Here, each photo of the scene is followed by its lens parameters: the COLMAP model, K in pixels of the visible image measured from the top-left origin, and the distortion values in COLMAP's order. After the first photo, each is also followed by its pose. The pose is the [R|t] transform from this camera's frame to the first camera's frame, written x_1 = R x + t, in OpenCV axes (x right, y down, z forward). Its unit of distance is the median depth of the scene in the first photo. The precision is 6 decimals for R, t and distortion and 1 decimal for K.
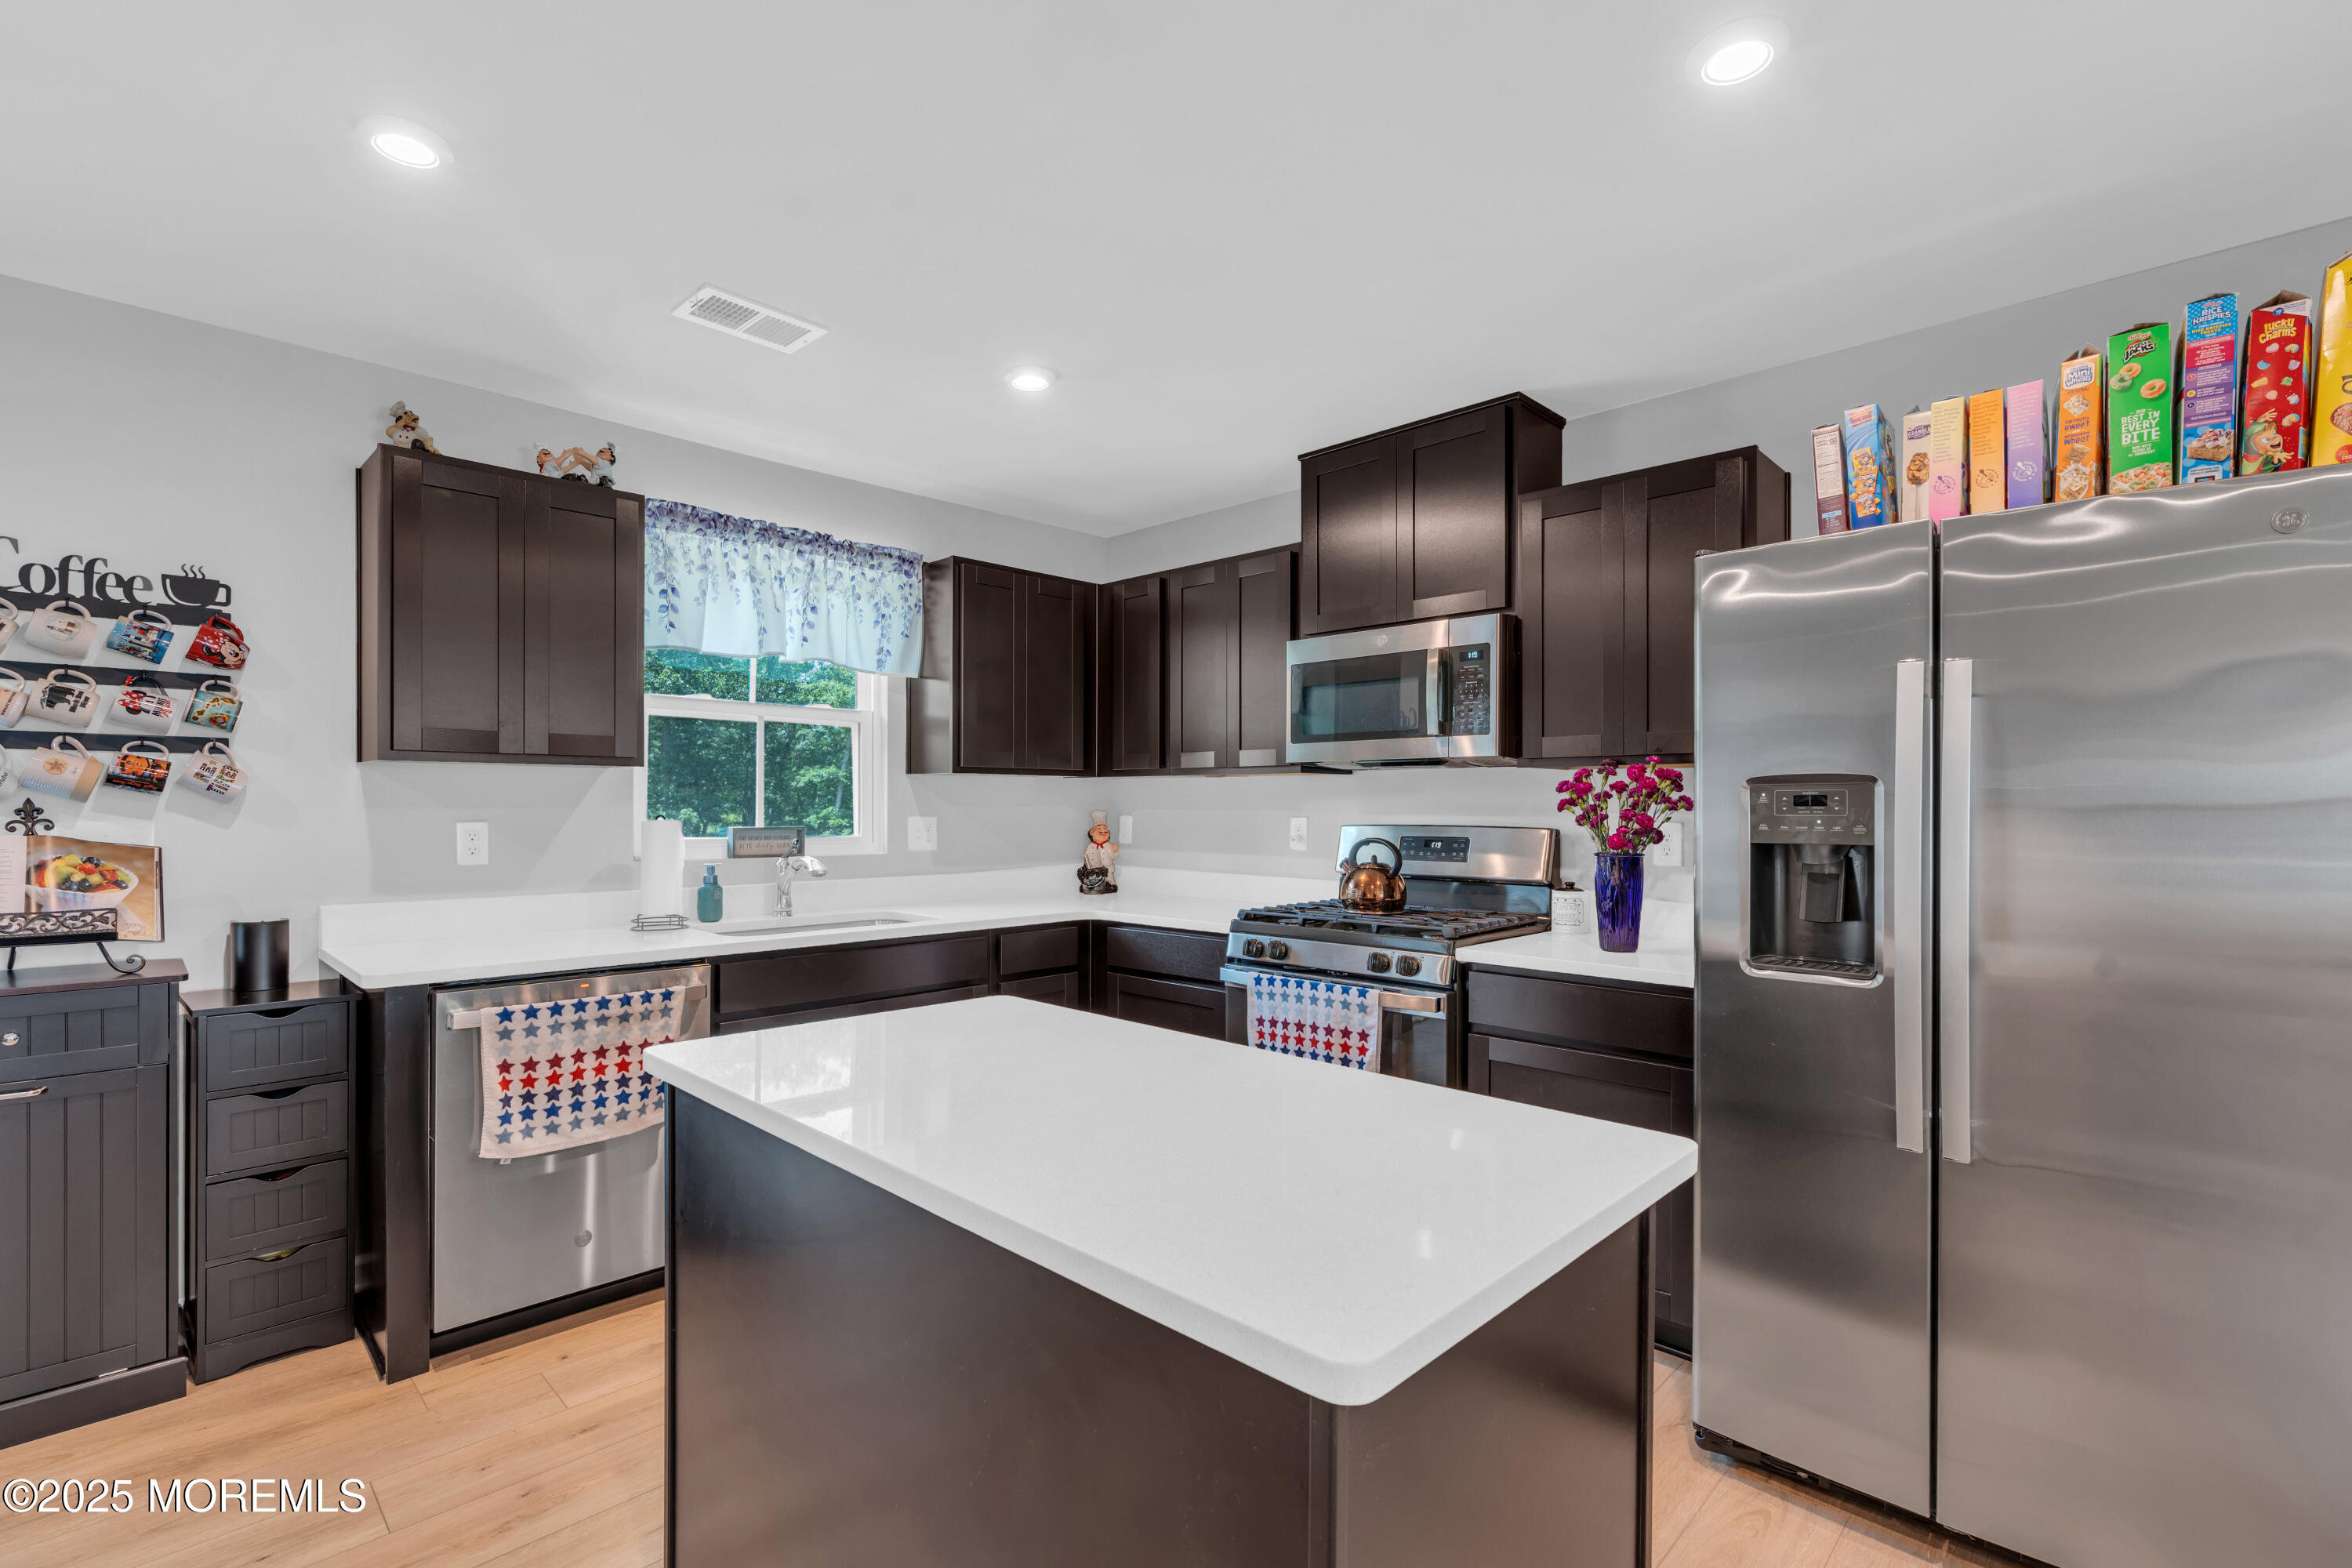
lens RADIAL K [[1057.3, 0, 1168.2], [0, 1057.3, 798.7], [0, 0, 1]] dist [-0.024346, 0.009651]
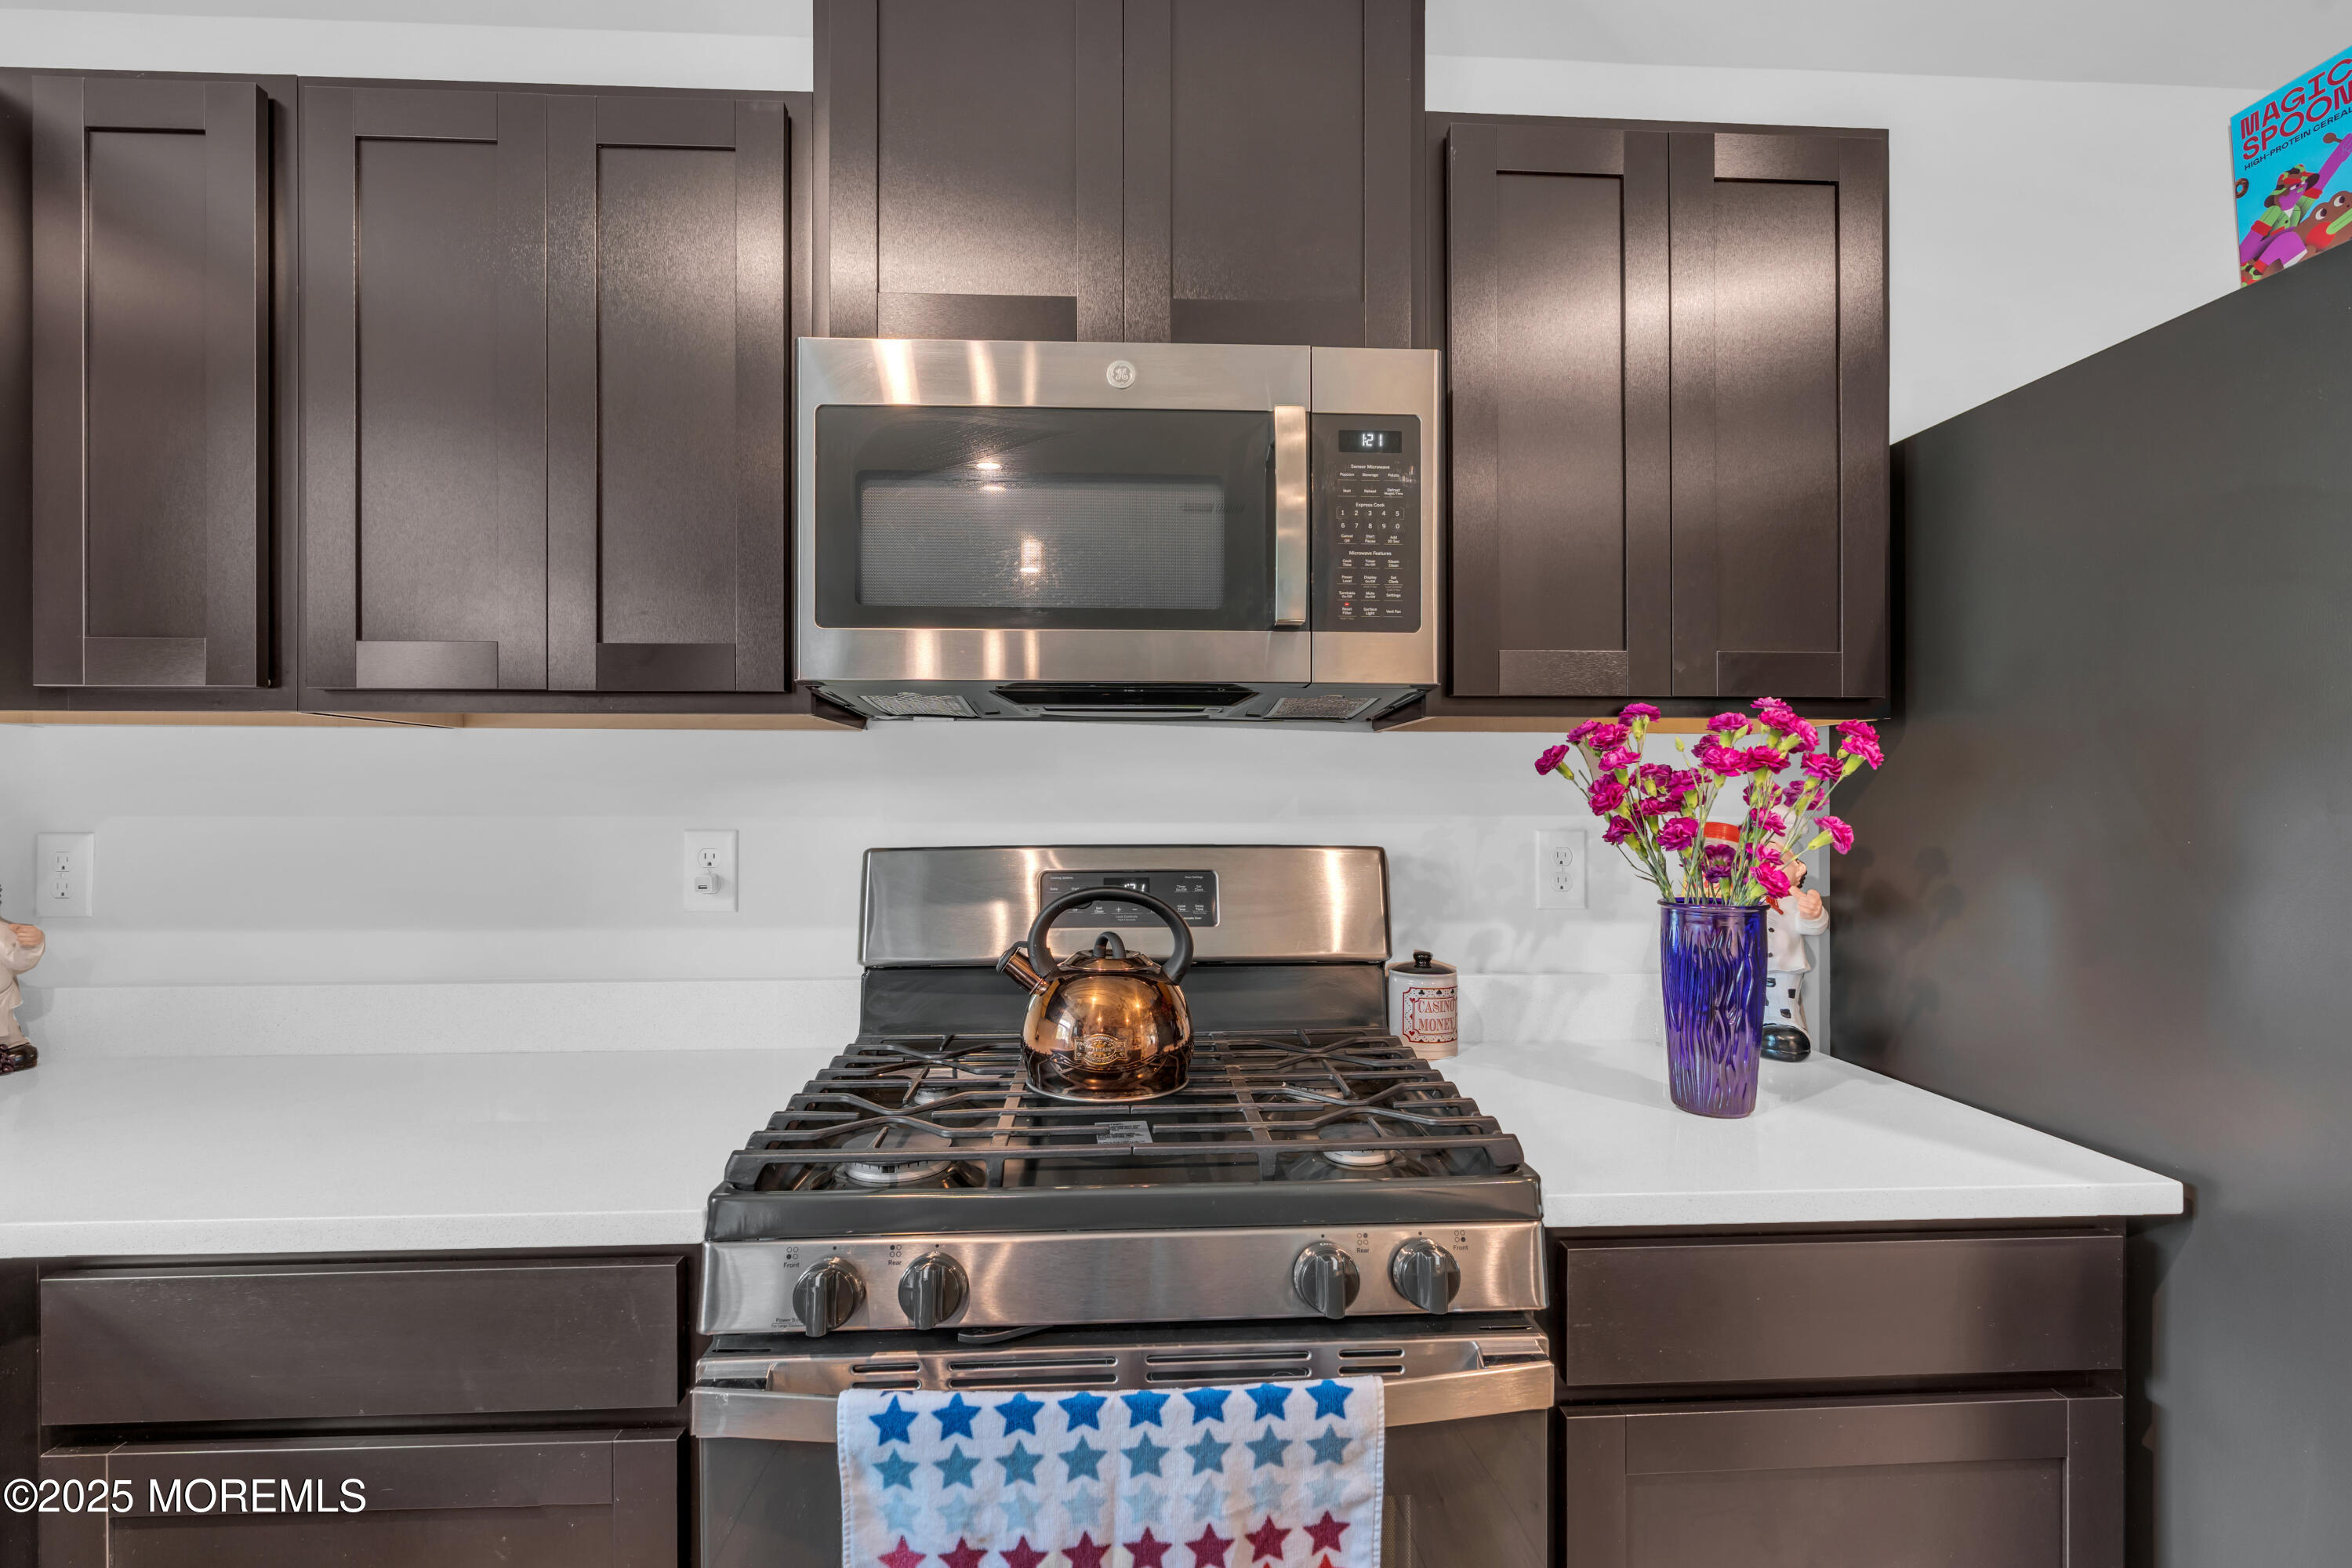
lens RADIAL K [[1068.6, 0, 1177.7], [0, 1068.6, 800.2], [0, 0, 1]] dist [-0.005386, 0.000224]
pose [[0.675798, 0.001234, 0.737086, -0.071033], [-0.003966, 0.999990, 0.001963, 0.005334], [-0.737077, -0.004250, 0.675796, 0.733152]]
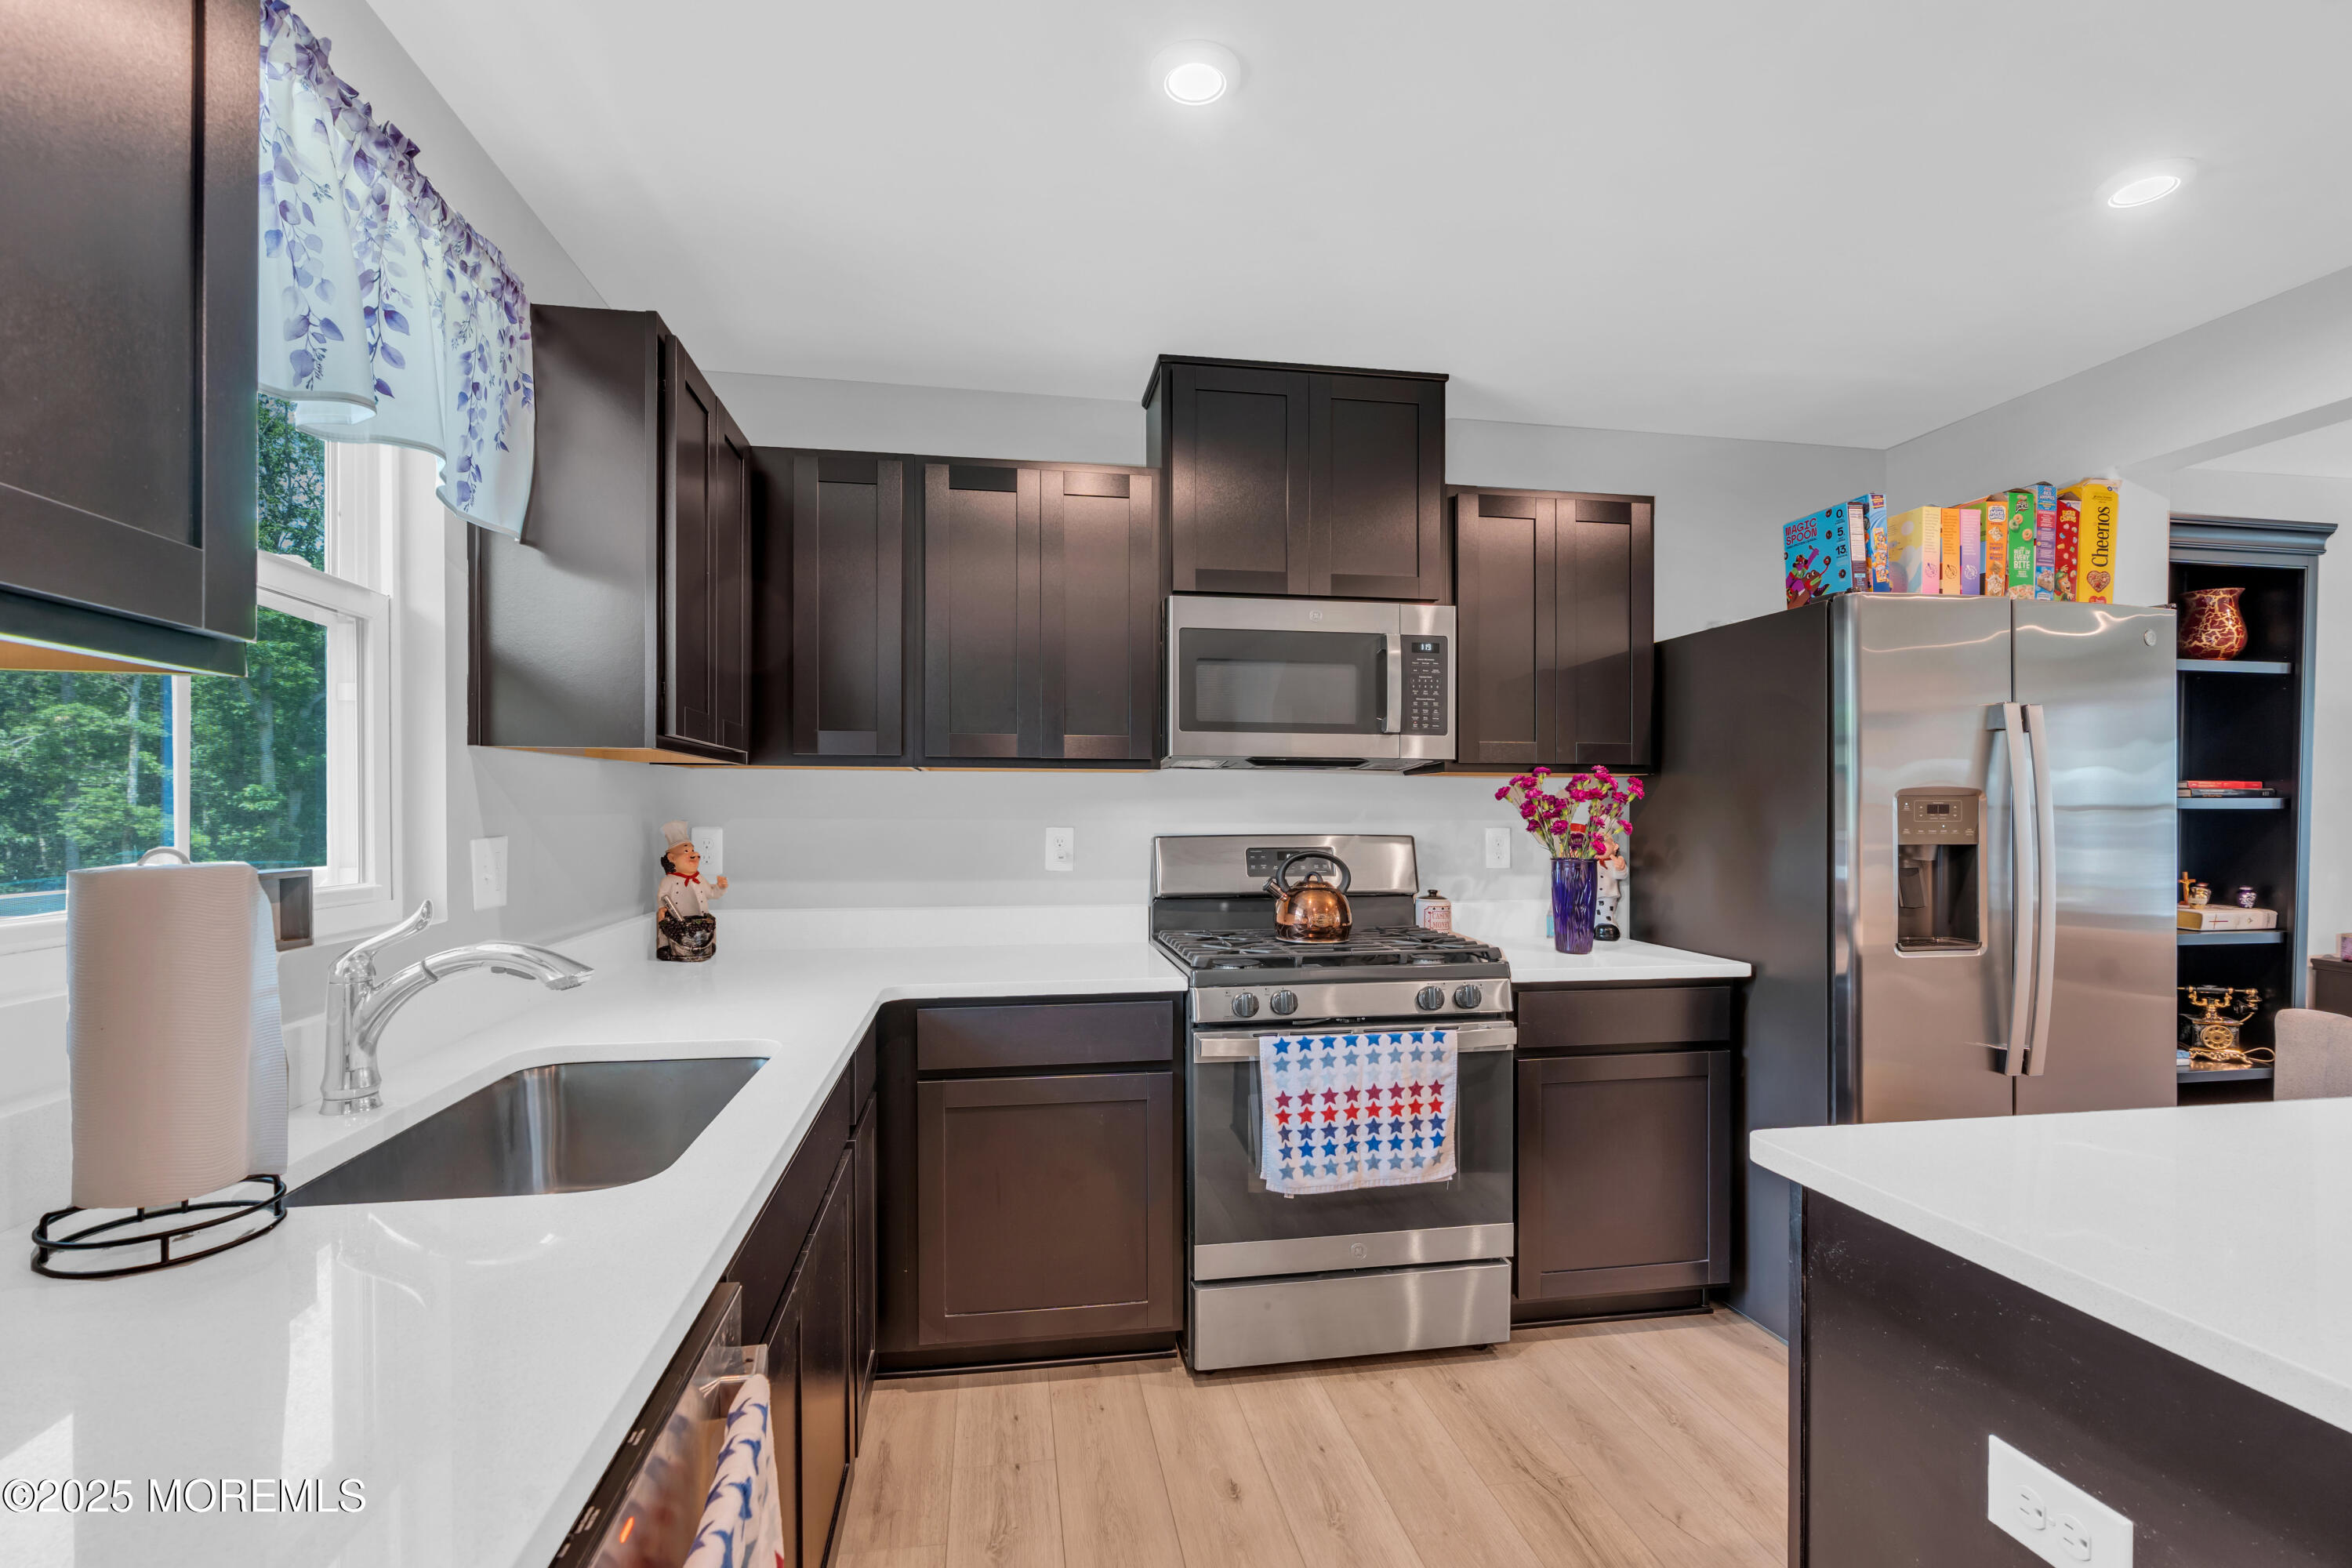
lens RADIAL K [[1076.9, 0, 1177.2], [0, 1076.9, 810.0], [0, 0, 1]] dist [-0.008910, 0.000047]
pose [[0.587641, 0.001321, 0.809121, -0.560013], [-0.006219, 0.999977, 0.002883, 0.002869], [-0.809098, -0.006726, 0.587635, 0.596800]]
